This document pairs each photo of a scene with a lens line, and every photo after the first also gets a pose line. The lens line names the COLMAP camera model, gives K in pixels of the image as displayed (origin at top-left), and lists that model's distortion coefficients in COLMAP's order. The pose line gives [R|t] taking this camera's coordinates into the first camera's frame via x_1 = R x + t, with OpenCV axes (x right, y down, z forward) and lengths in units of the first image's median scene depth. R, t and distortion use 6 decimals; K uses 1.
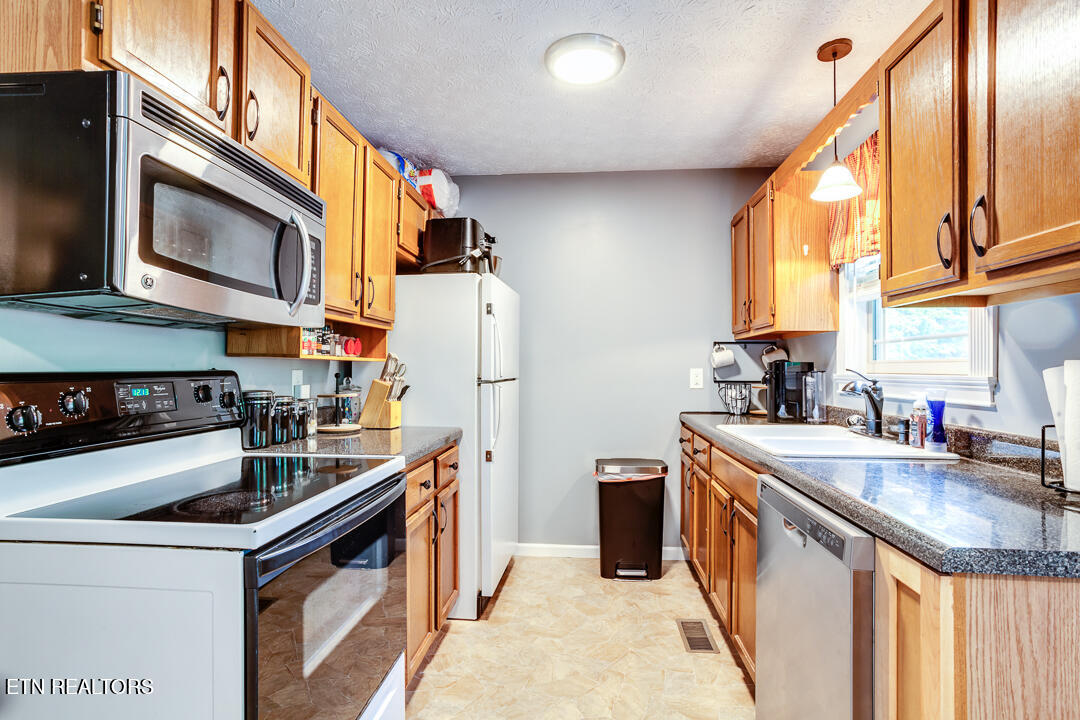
lens RADIAL K [[528.6, 0, 545.2], [0, 528.6, 364.6], [0, 0, 1]] dist [0.002430, 0.000182]
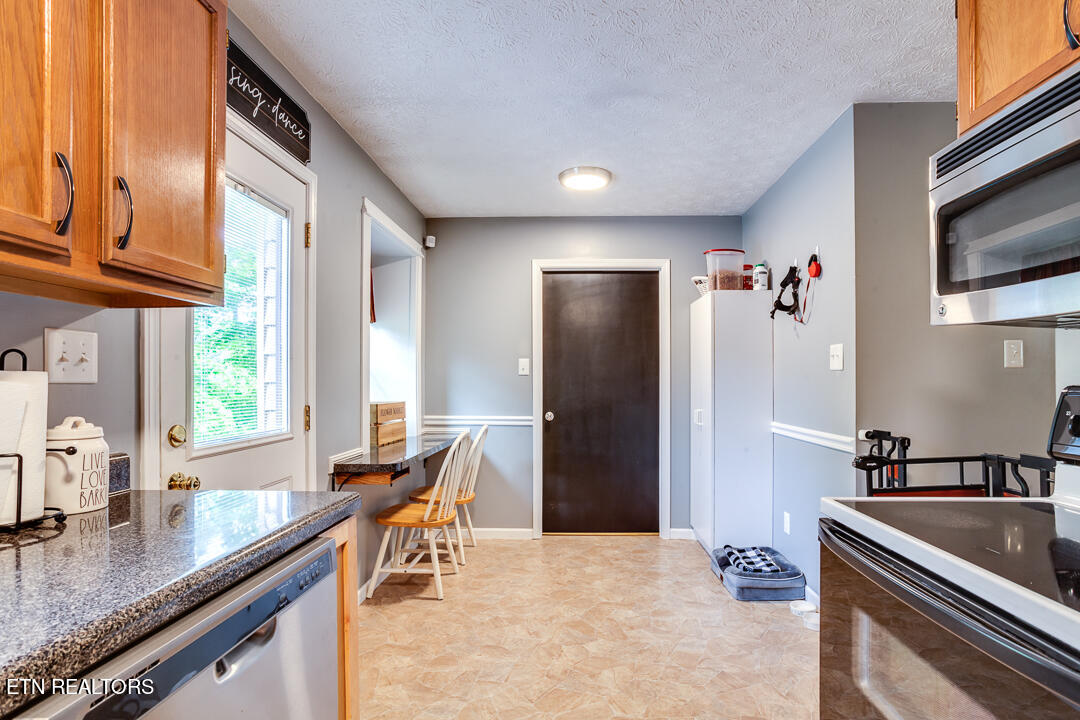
lens RADIAL K [[528.6, 0, 538.7], [0, 528.6, 371.1], [0, 0, 1]] dist [0.002430, 0.000182]
pose [[-0.999734, -0.002648, -0.022903, 0.202119], [-0.002085, 0.999696, -0.024568, 0.013890], [0.022961, -0.024514, -0.999436, 2.203897]]
